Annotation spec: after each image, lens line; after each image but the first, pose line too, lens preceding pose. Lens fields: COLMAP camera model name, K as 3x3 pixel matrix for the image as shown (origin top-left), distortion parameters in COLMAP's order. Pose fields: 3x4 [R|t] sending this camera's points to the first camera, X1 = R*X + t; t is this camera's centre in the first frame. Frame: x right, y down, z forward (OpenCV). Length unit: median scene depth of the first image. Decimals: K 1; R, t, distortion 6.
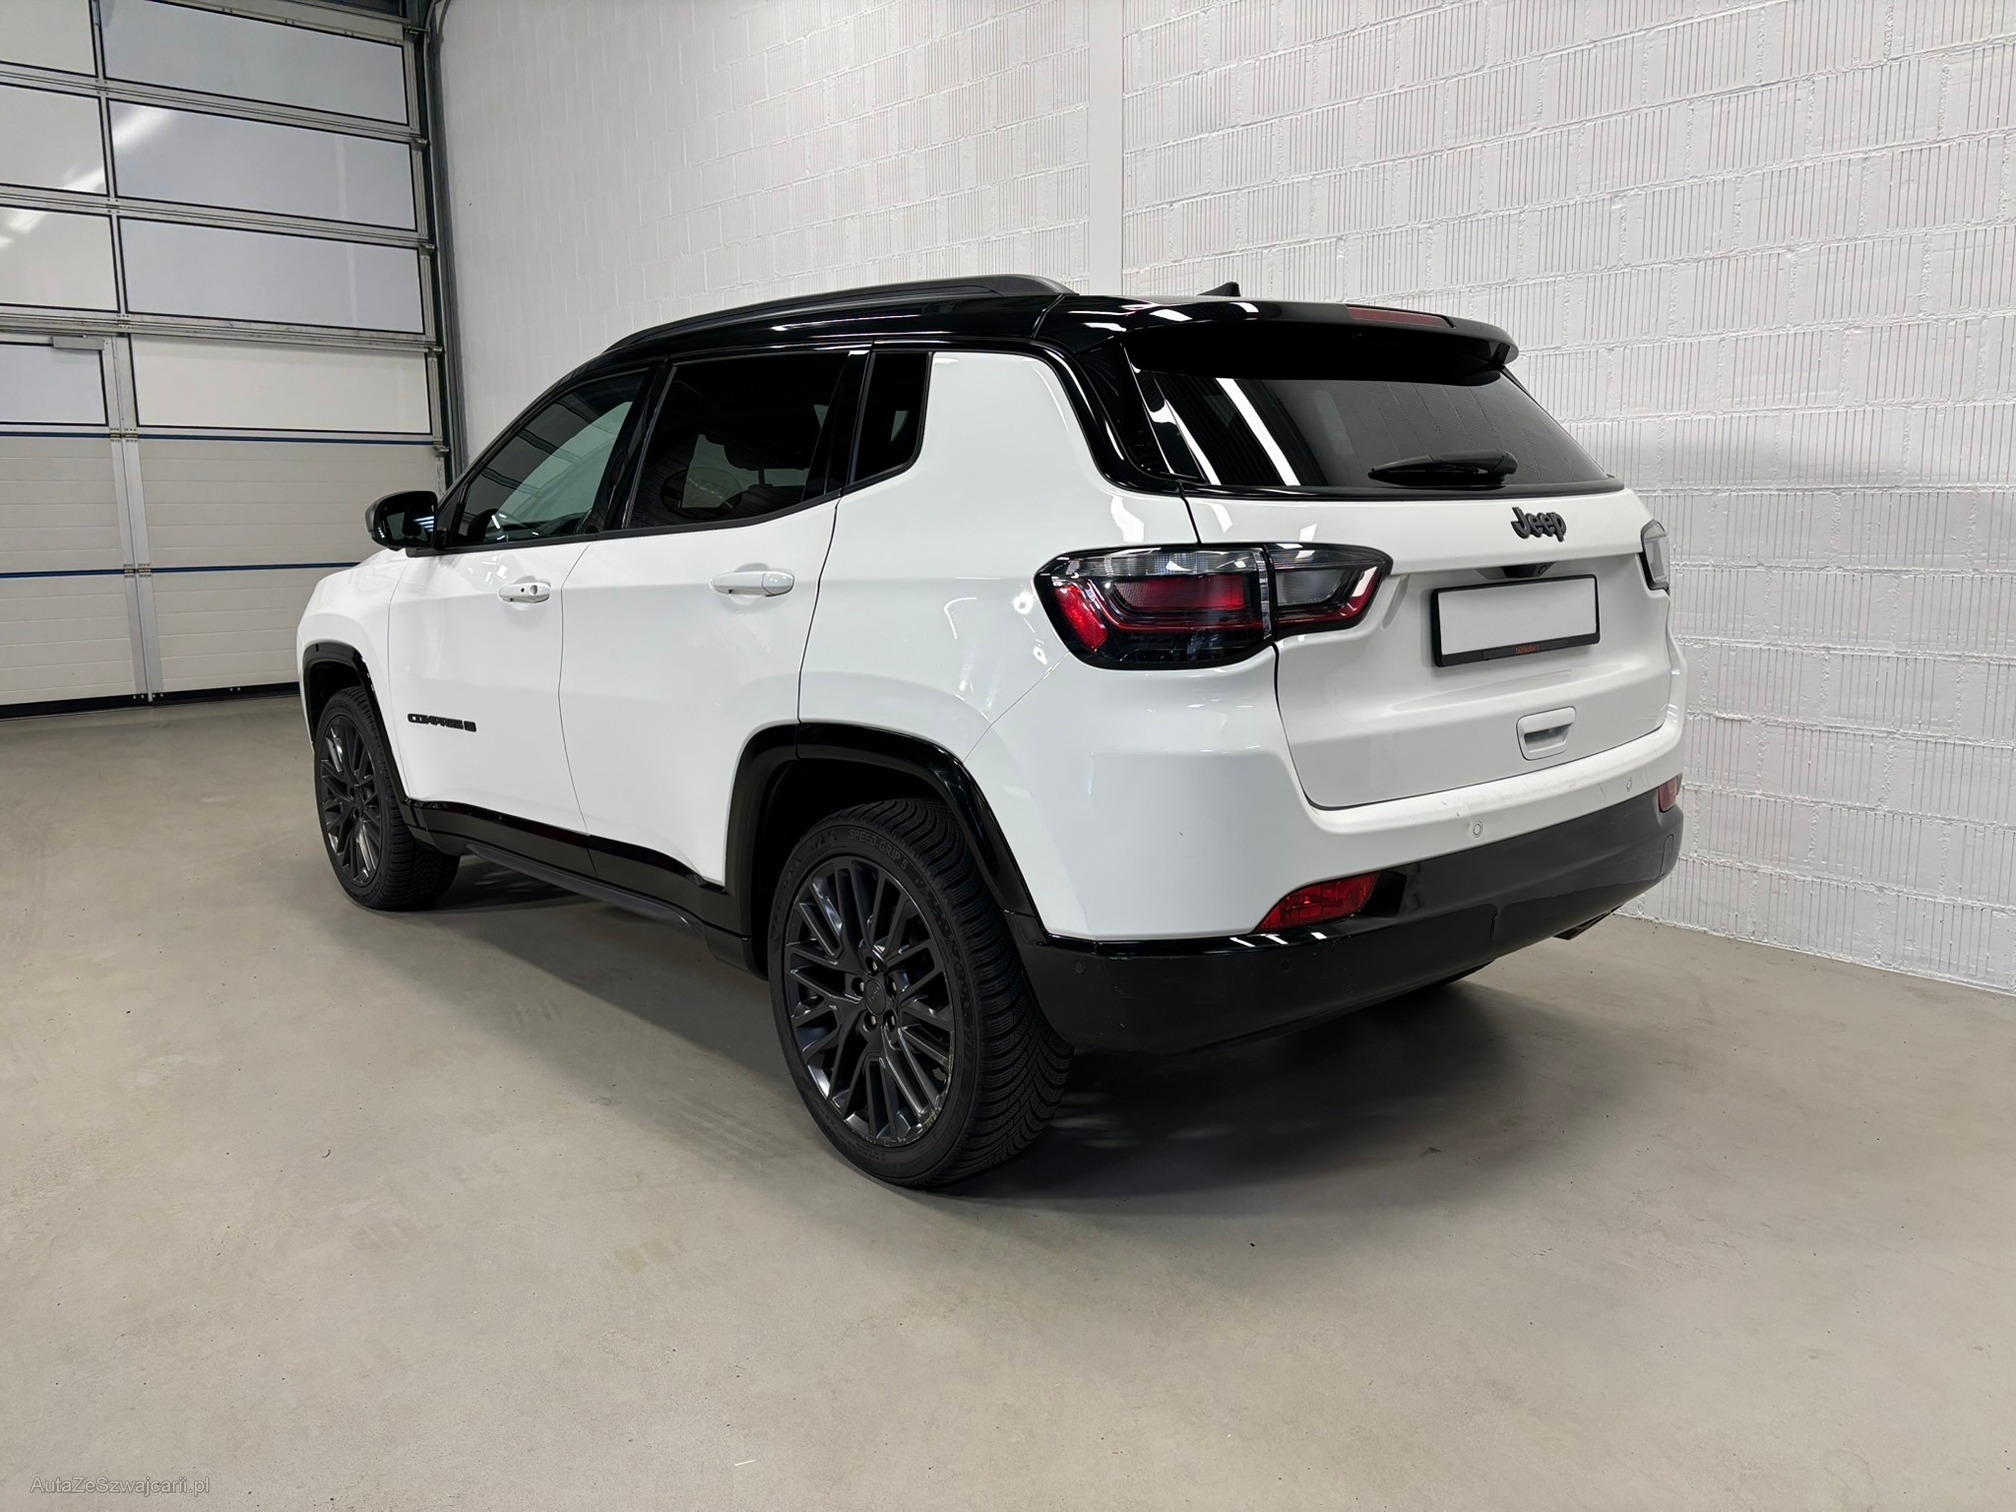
lens RADIAL K [[1508.5, 0, 1015.8], [0, 1508.5, 753.0], [0, 0, 1]] dist [0.047390, -0.039117]
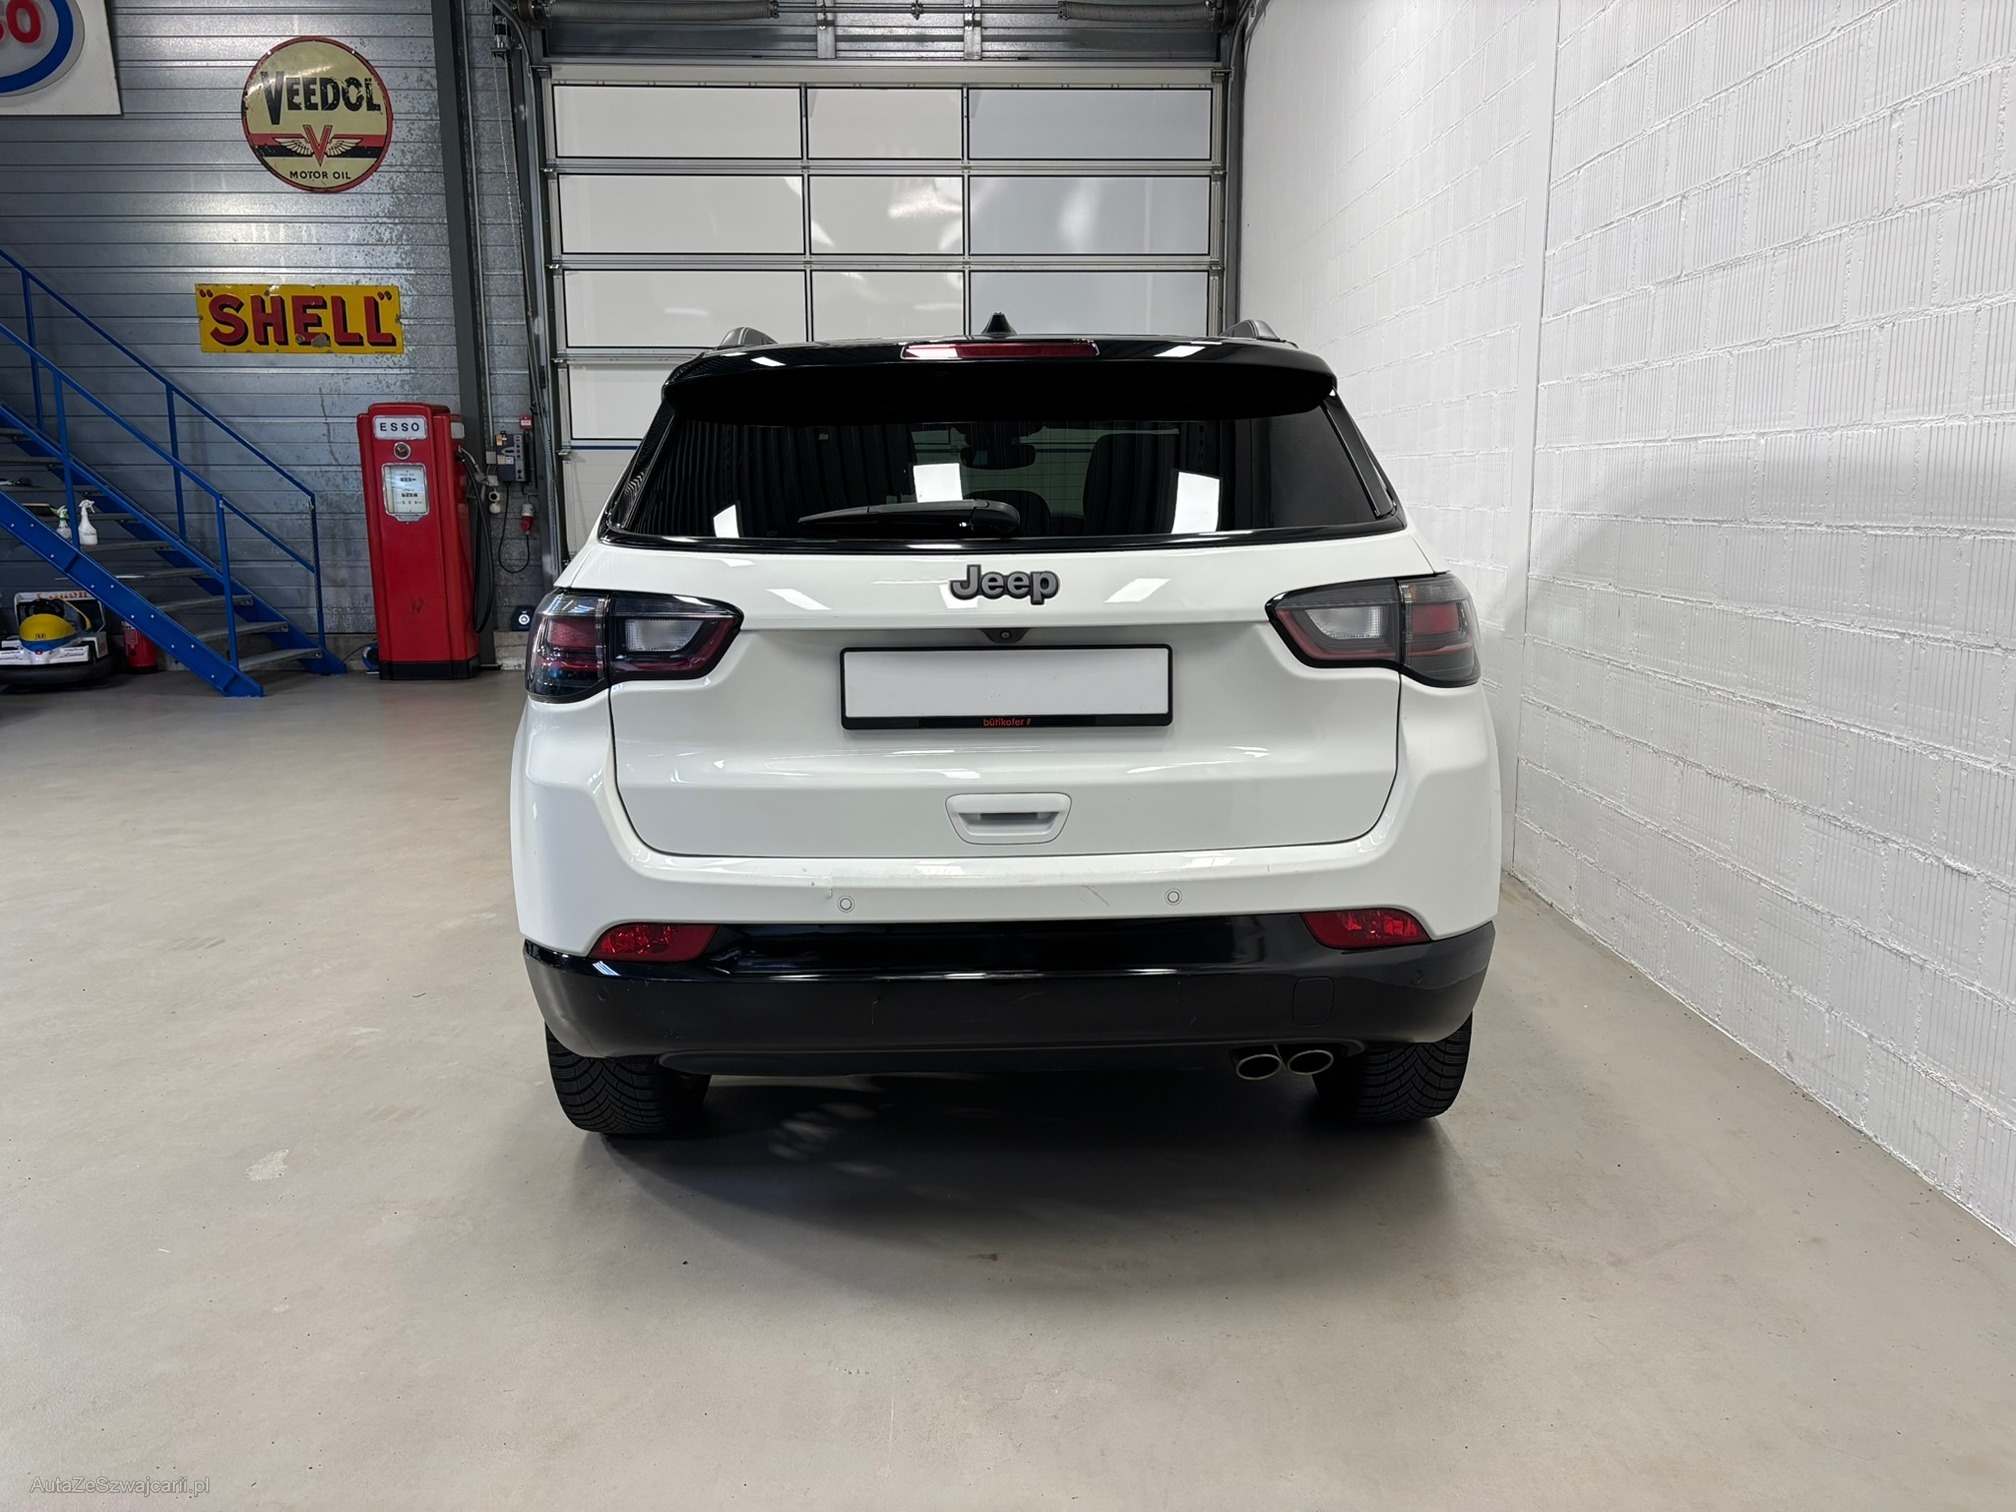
lens RADIAL K [[1508.5, 0, 1003.1], [0, 1508.5, 735.4], [0, 0, 1]] dist [0.047390, -0.039117]
pose [[0.749945, 0.110553, -0.652197, 0.701557], [-0.110448, 0.993022, 0.041325, -0.074491], [0.652215, 0.041042, 0.756922, 0.248717]]
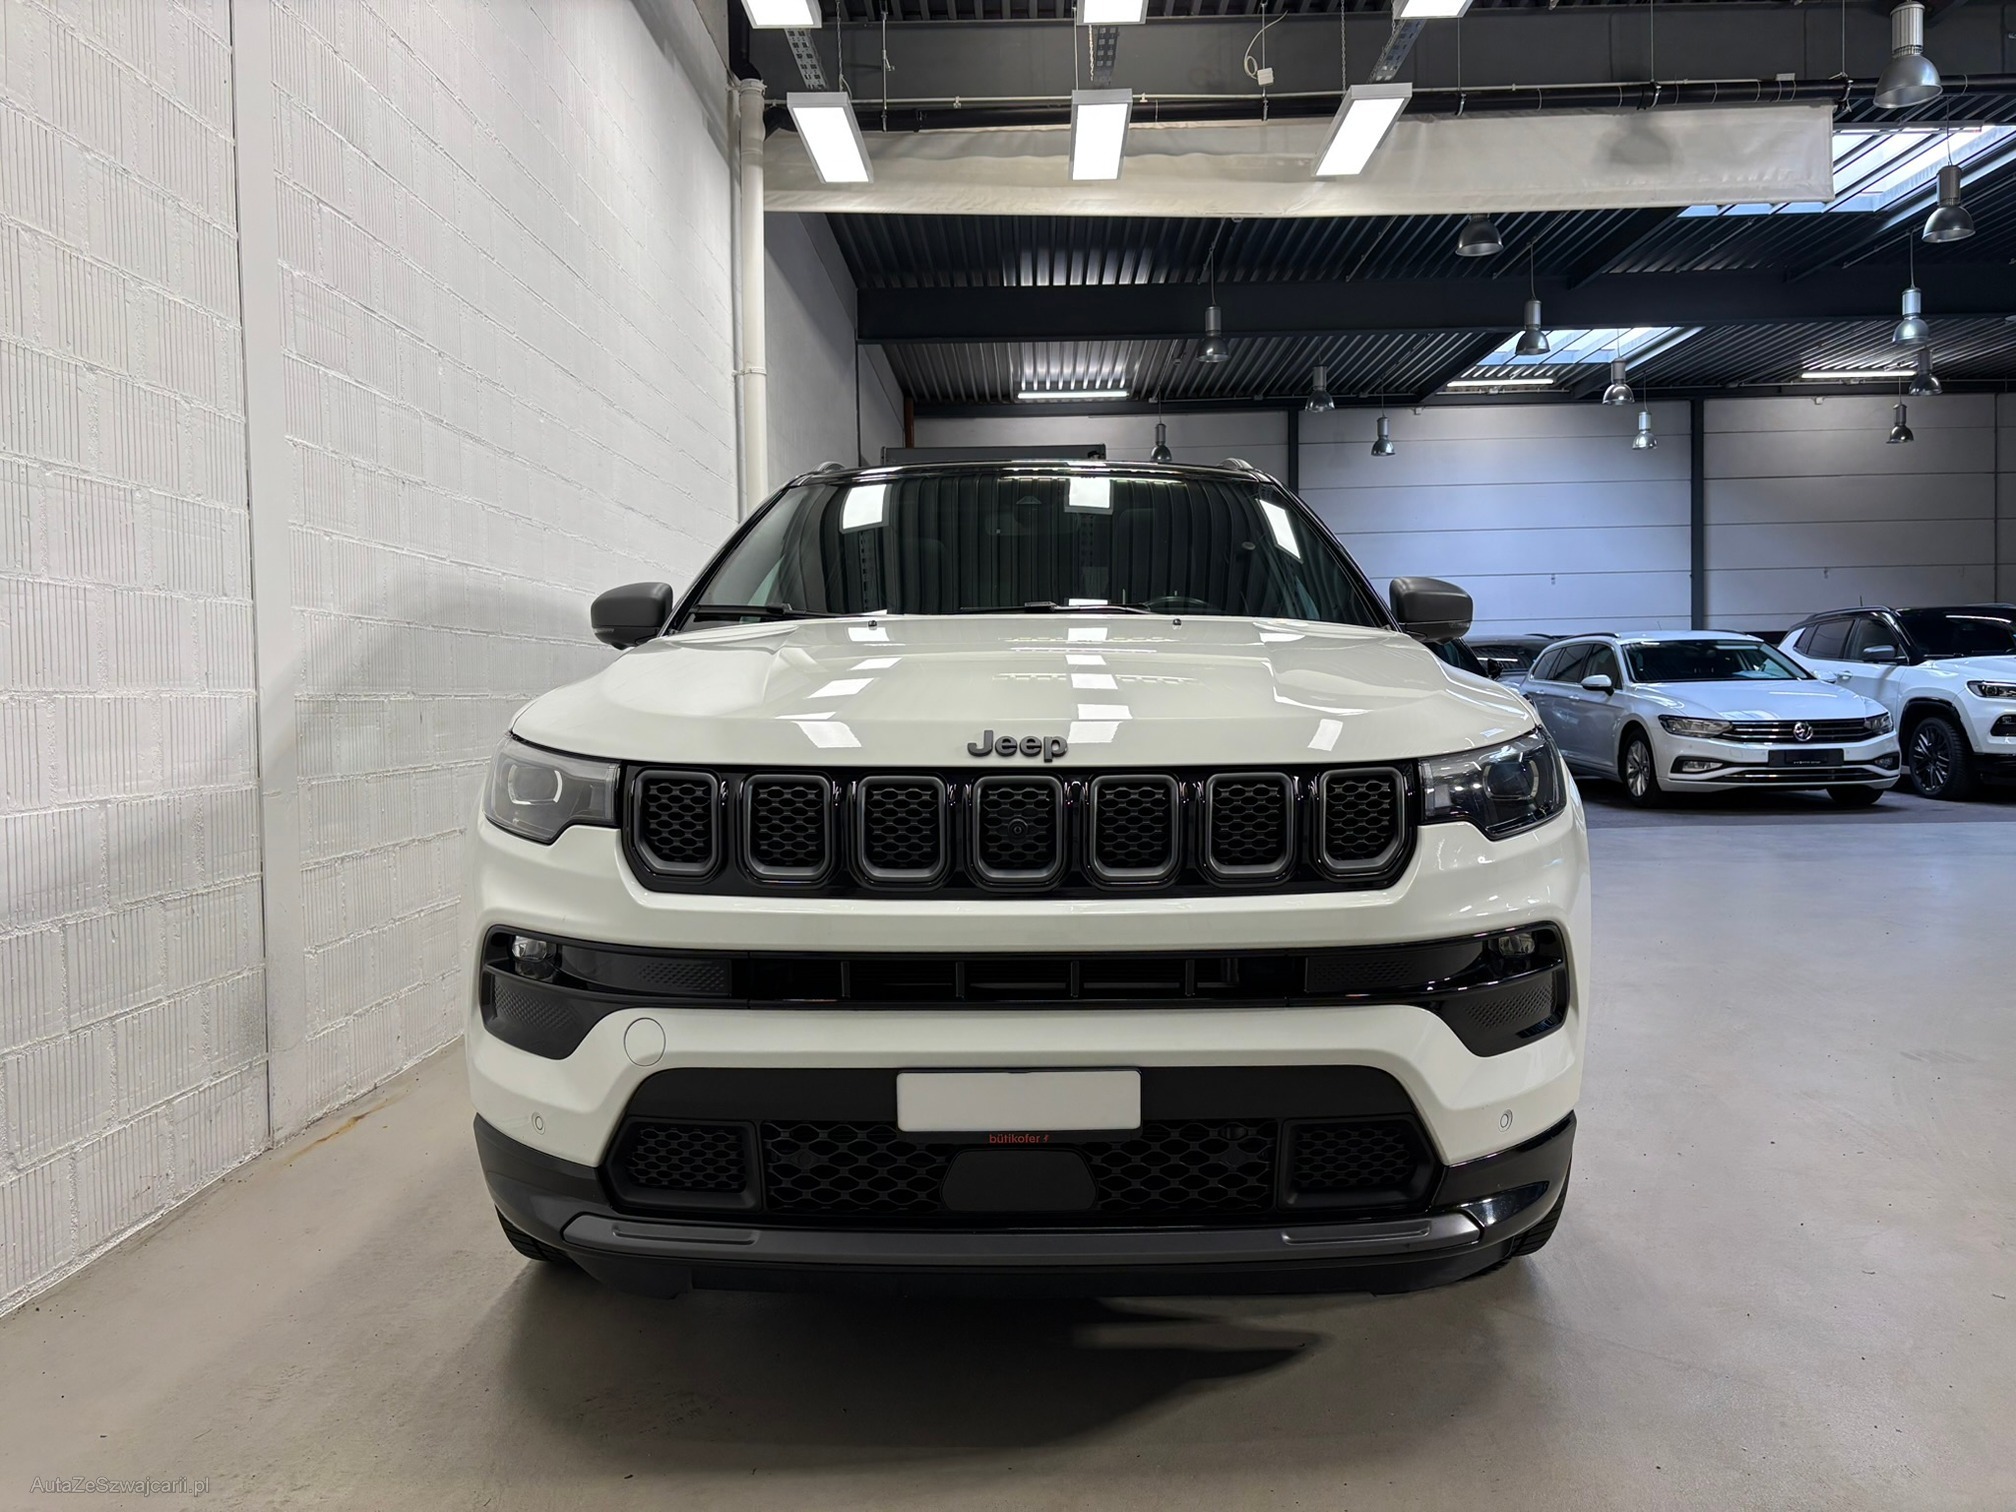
lens RADIAL K [[1508.5, 0, 1022.0], [0, 1508.5, 745.8], [0, 0, 1]] dist [0.047390, -0.039117]
pose [[-0.728741, -0.005651, 0.684766, -0.964291], [0.135255, 0.979079, 0.152021, -0.280581], [-0.671299, 0.203401, -0.712731, 2.082765]]
